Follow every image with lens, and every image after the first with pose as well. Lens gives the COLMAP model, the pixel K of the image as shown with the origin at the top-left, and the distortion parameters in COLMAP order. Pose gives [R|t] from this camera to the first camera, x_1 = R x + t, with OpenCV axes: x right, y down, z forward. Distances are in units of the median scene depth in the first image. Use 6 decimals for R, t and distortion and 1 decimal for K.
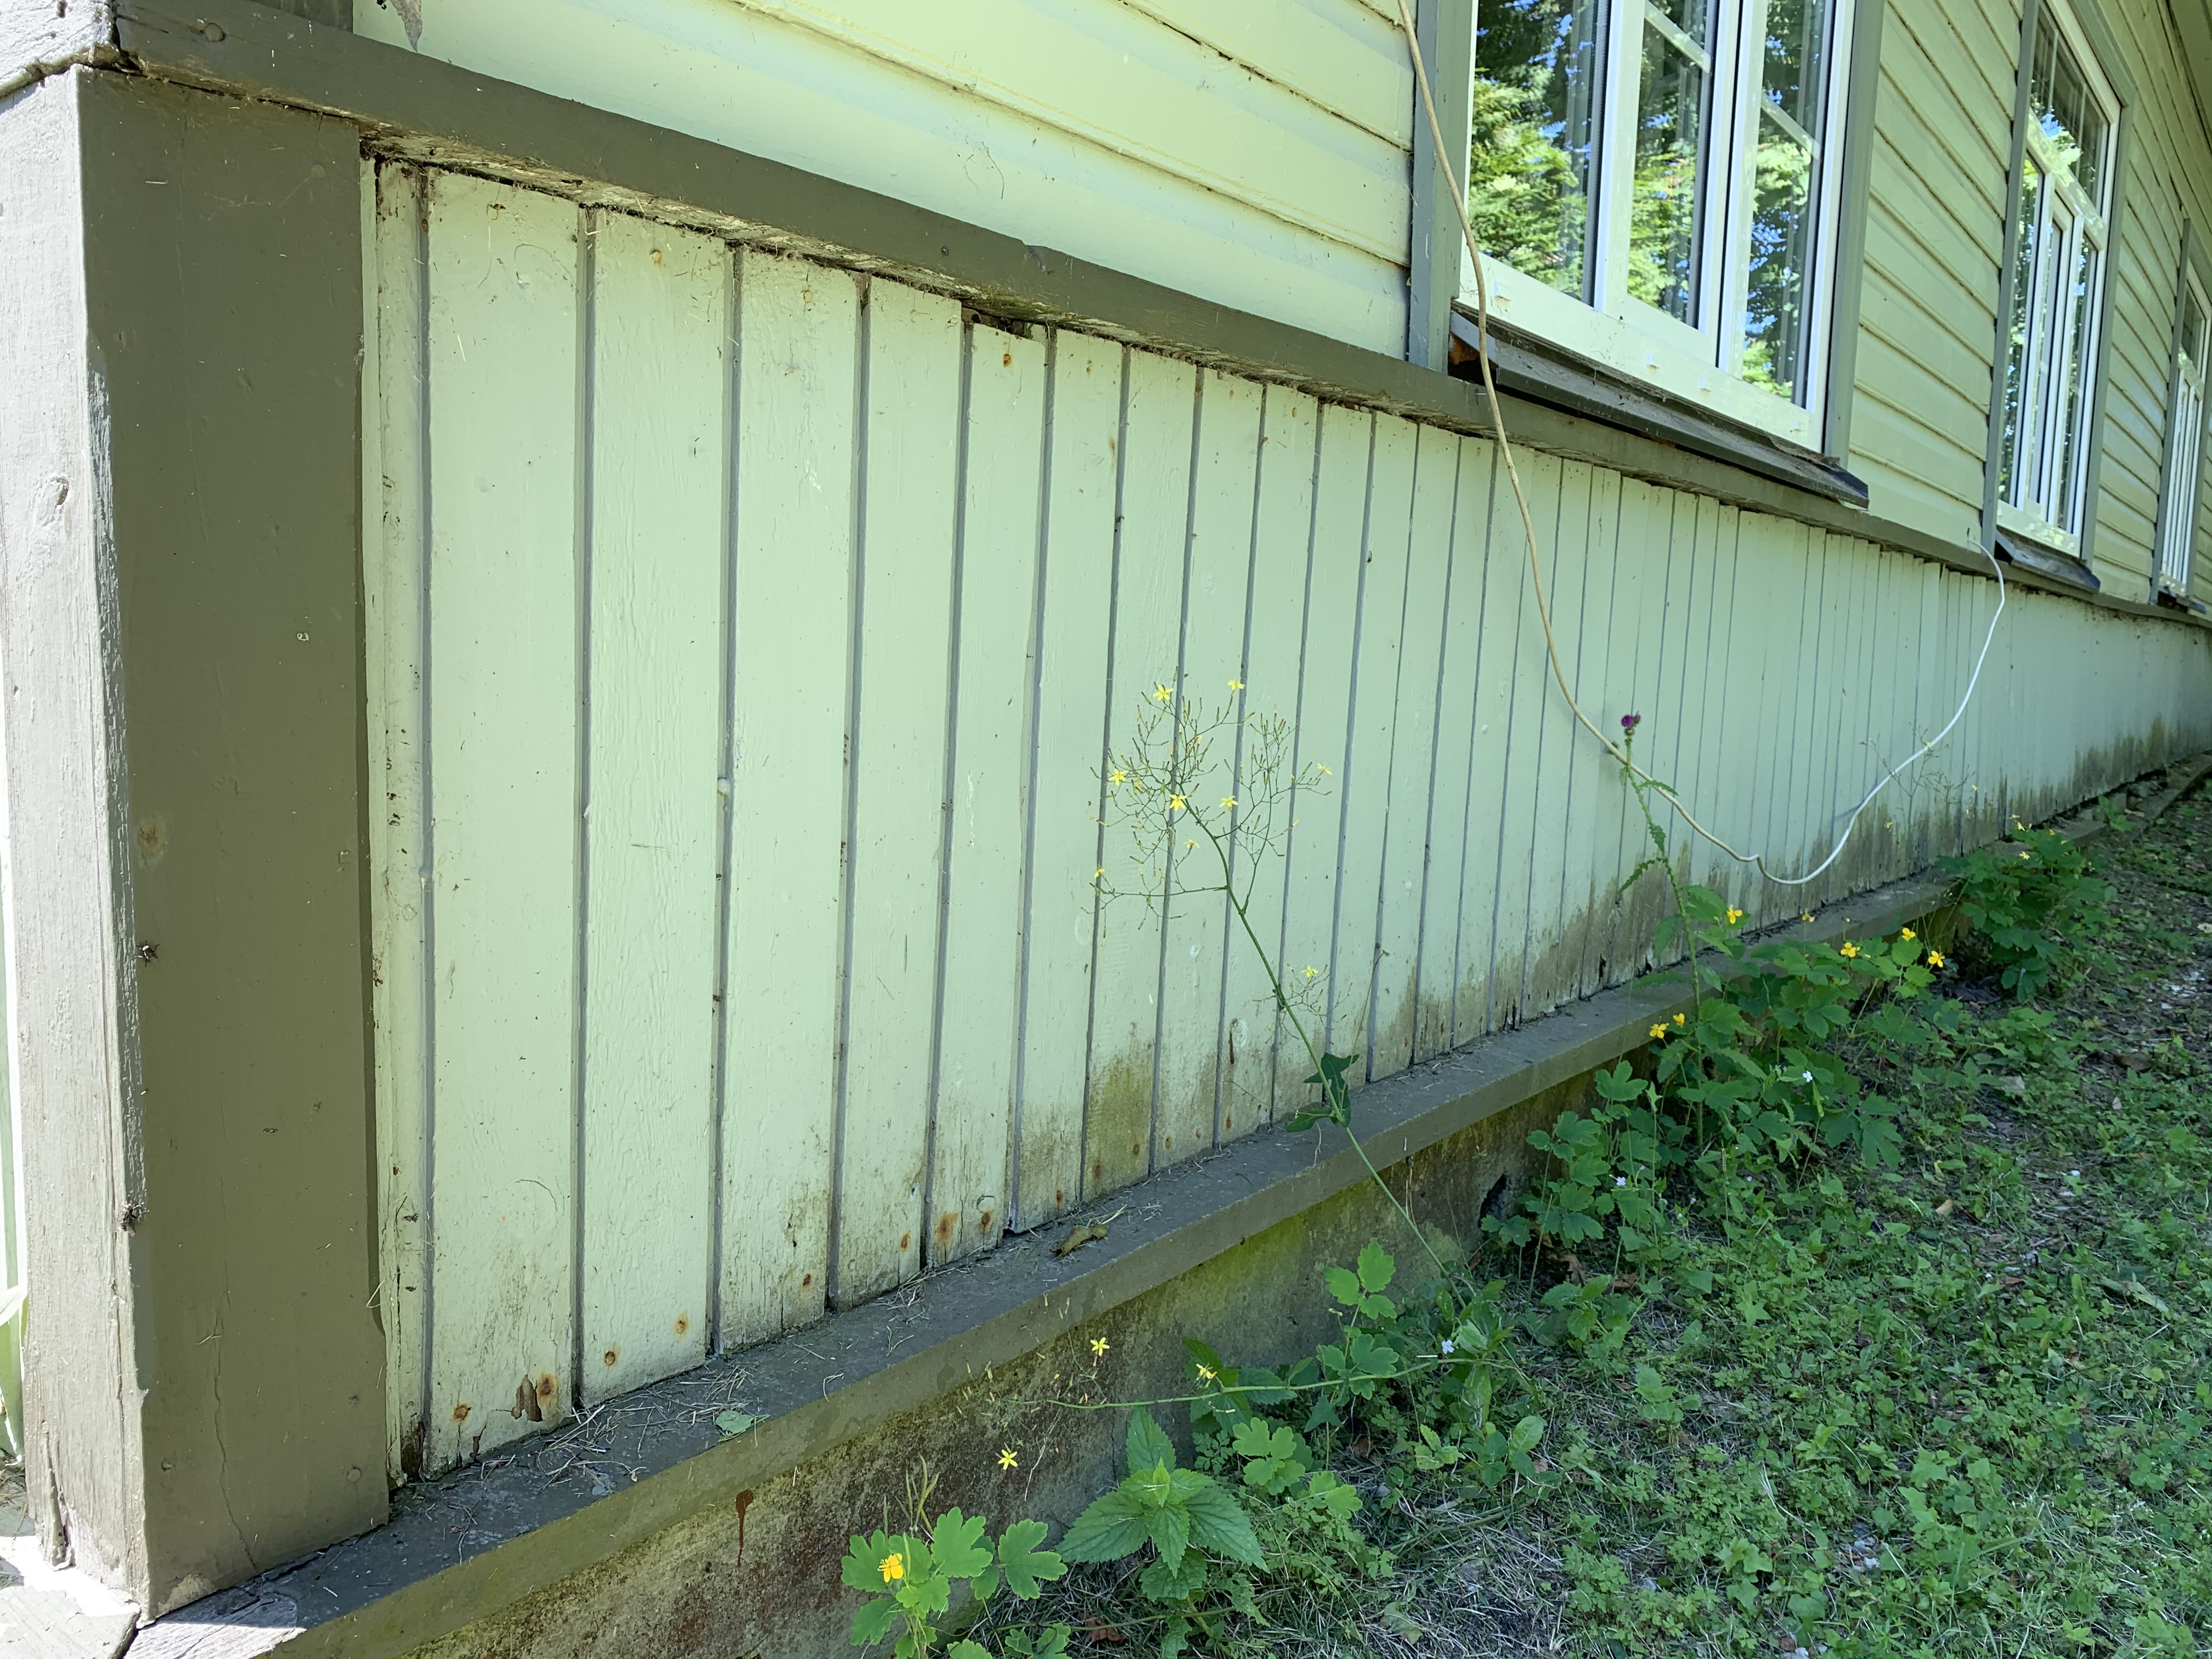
lens RADIAL K [[1677.7, 0, 1106.0], [0, 1677.7, 829.5], [0, 0, 1]] dist [0.067211, -0.114635]
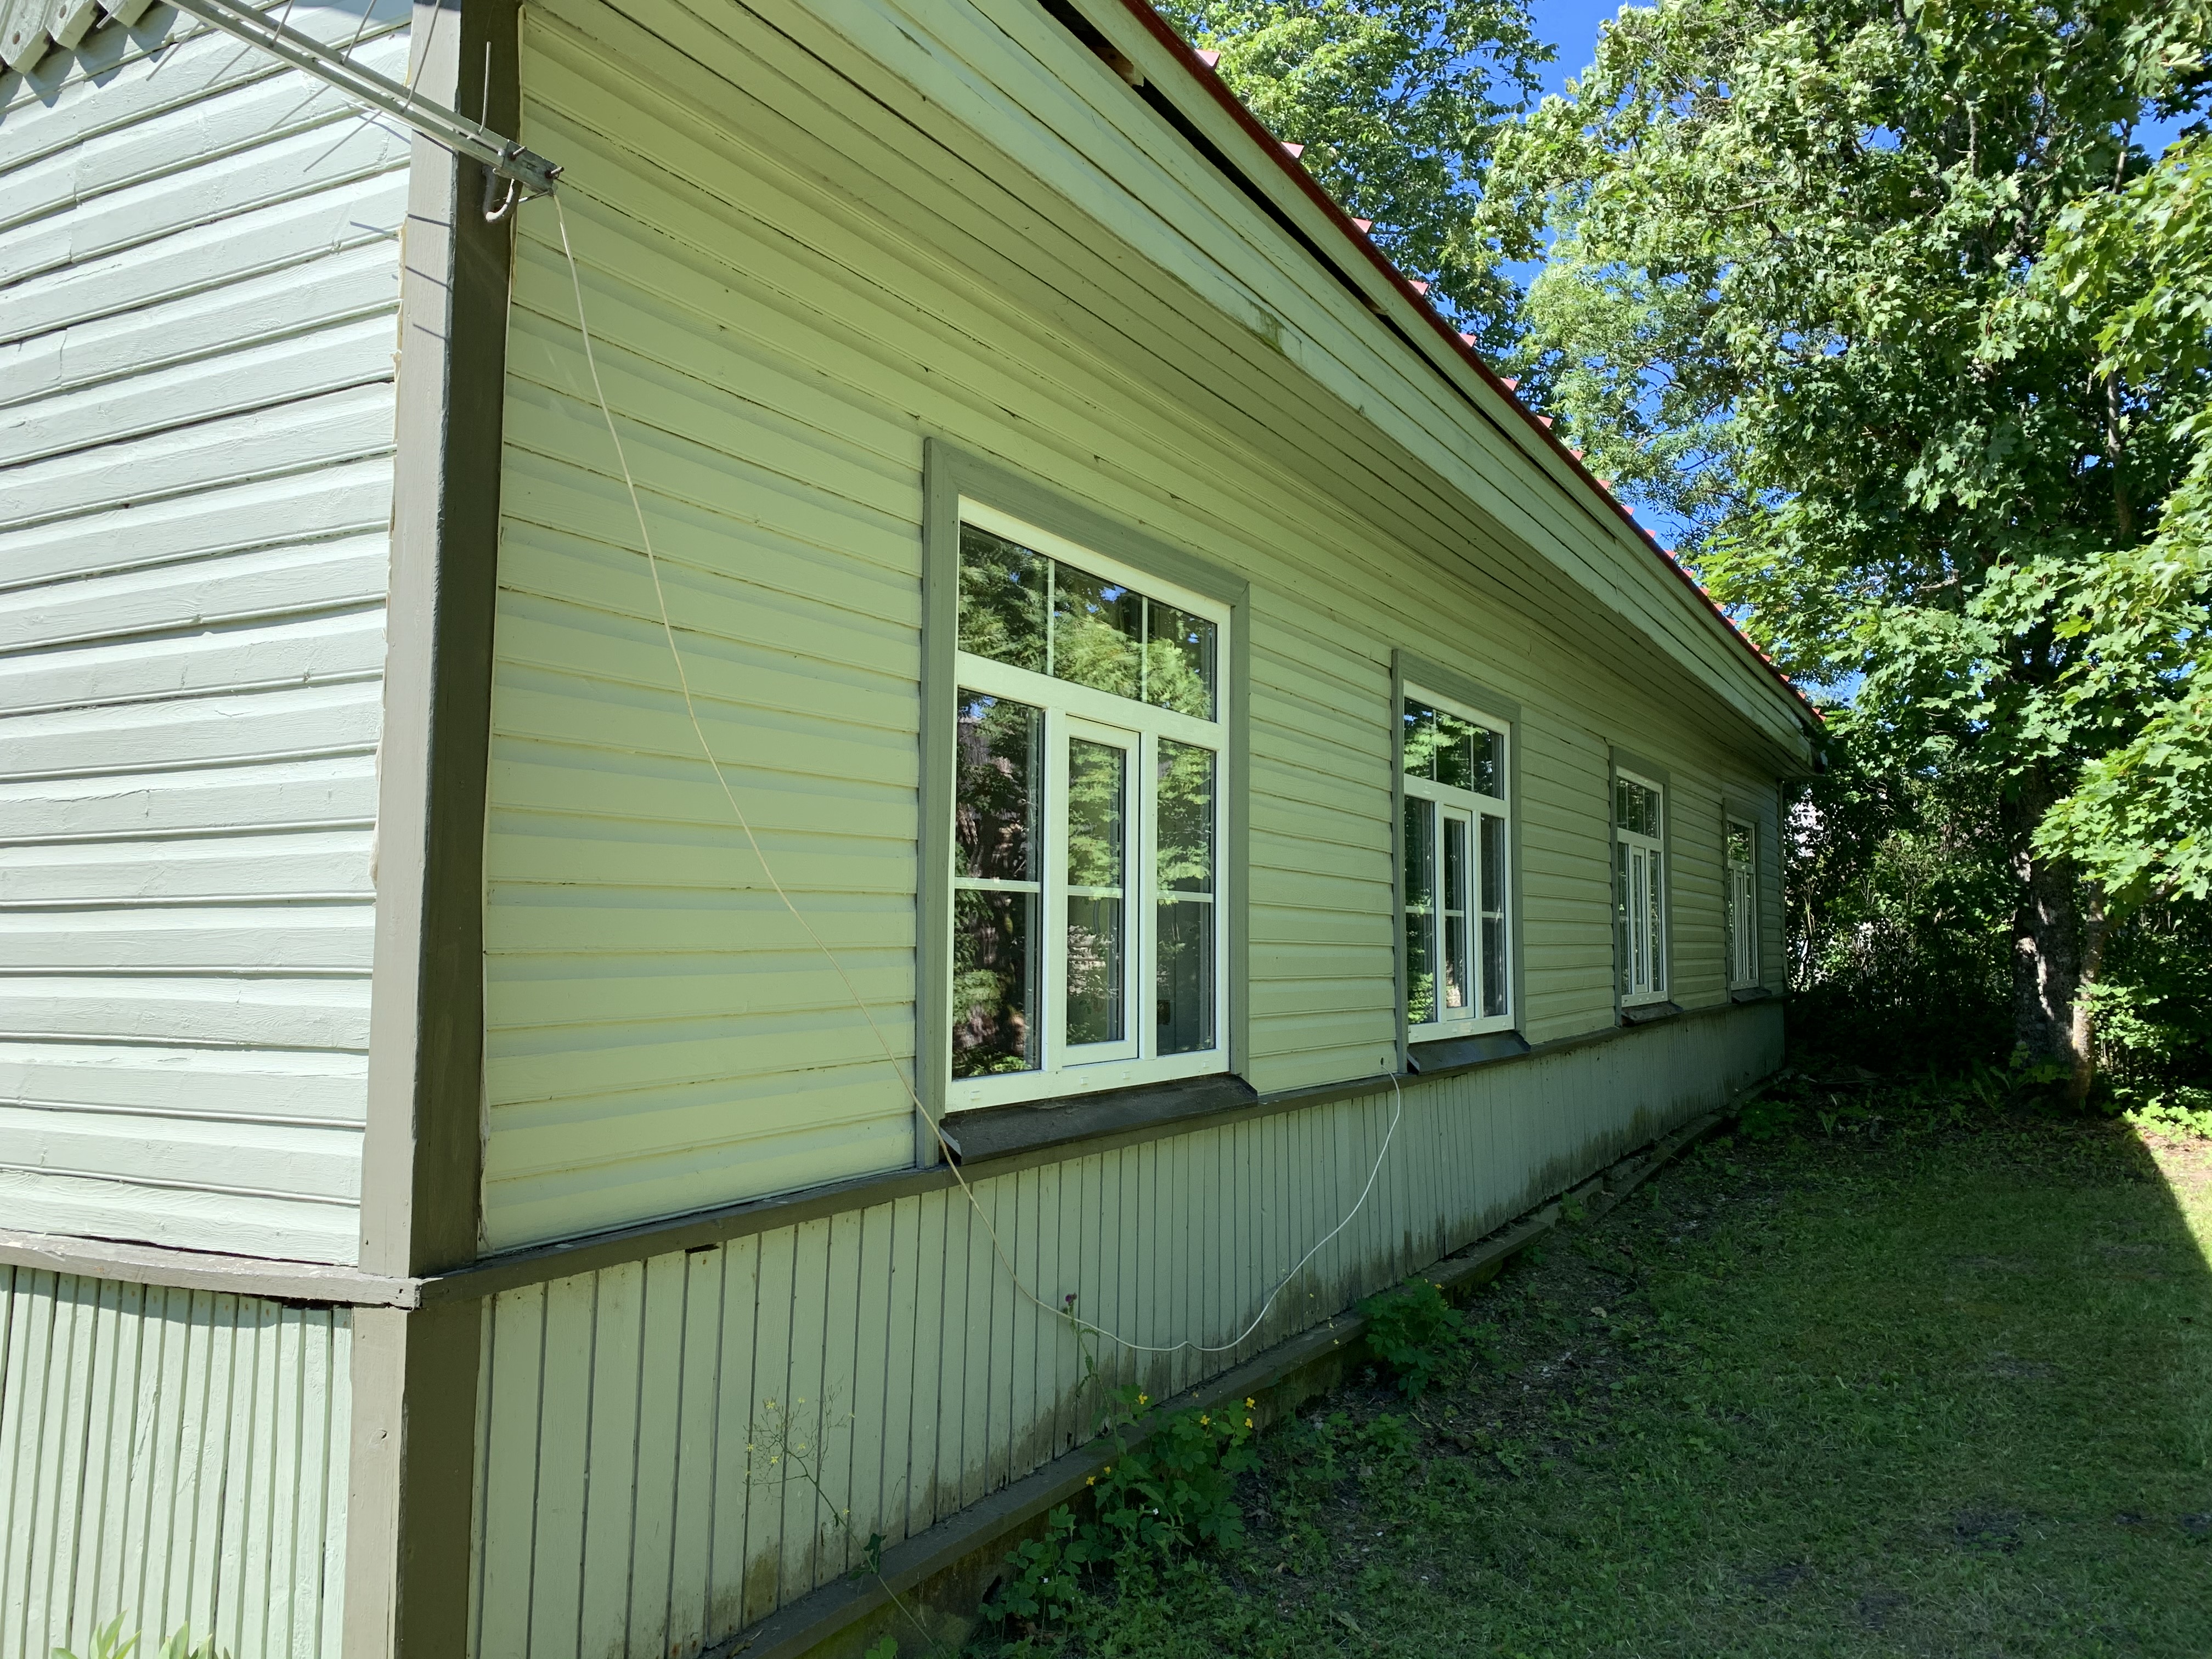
lens RADIAL K [[1677.7, 0, 1106.0], [0, 1677.7, 829.5], [0, 0, 1]] dist [0.067211, -0.114635]
pose [[0.988652, -0.011397, 0.149793, 0.098131], [0.036941, 0.984944, -0.168880, -0.294740], [-0.145613, 0.172497, 0.974188, -0.987747]]
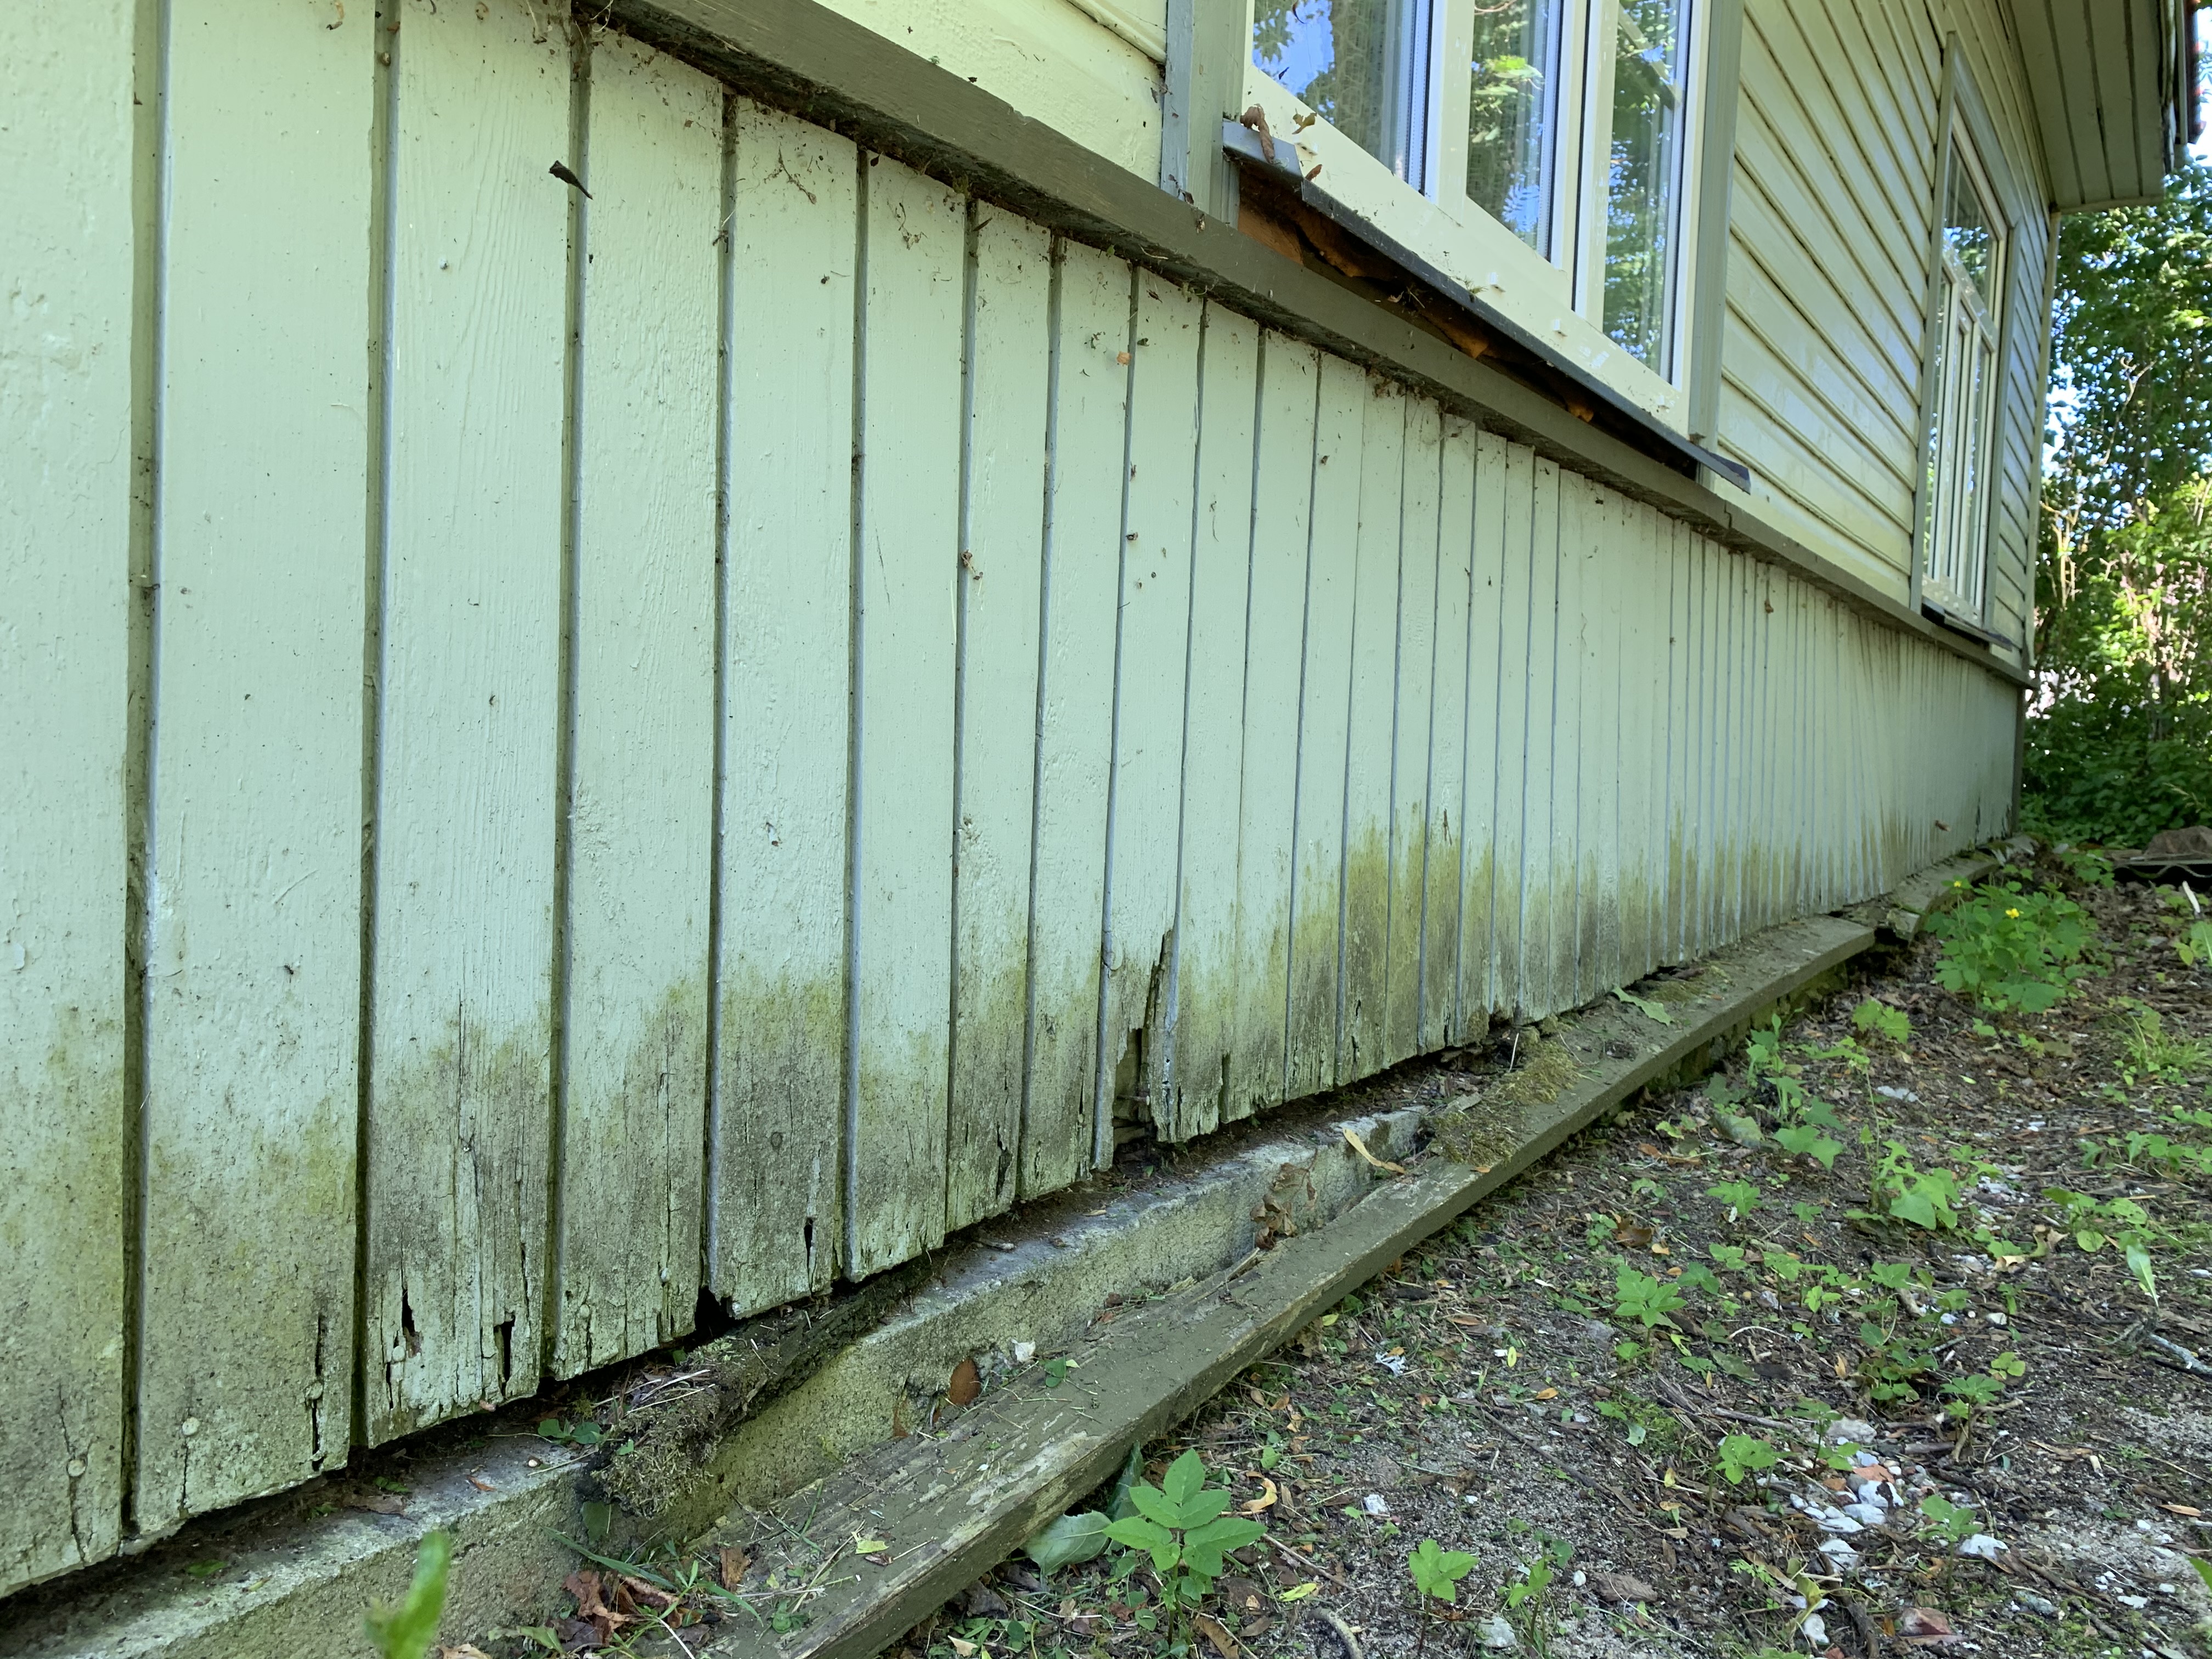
lens RADIAL K [[1662.5, 0, 1106.0], [0, 1662.5, 829.5], [0, 0, 1]] dist [0.006220, -0.047768]
pose [[0.997734, 0.001877, 0.067260, 2.299882], [0.002135, 0.998224, -0.059528, -0.219543], [-0.067253, 0.059537, 0.995958, 3.169275]]
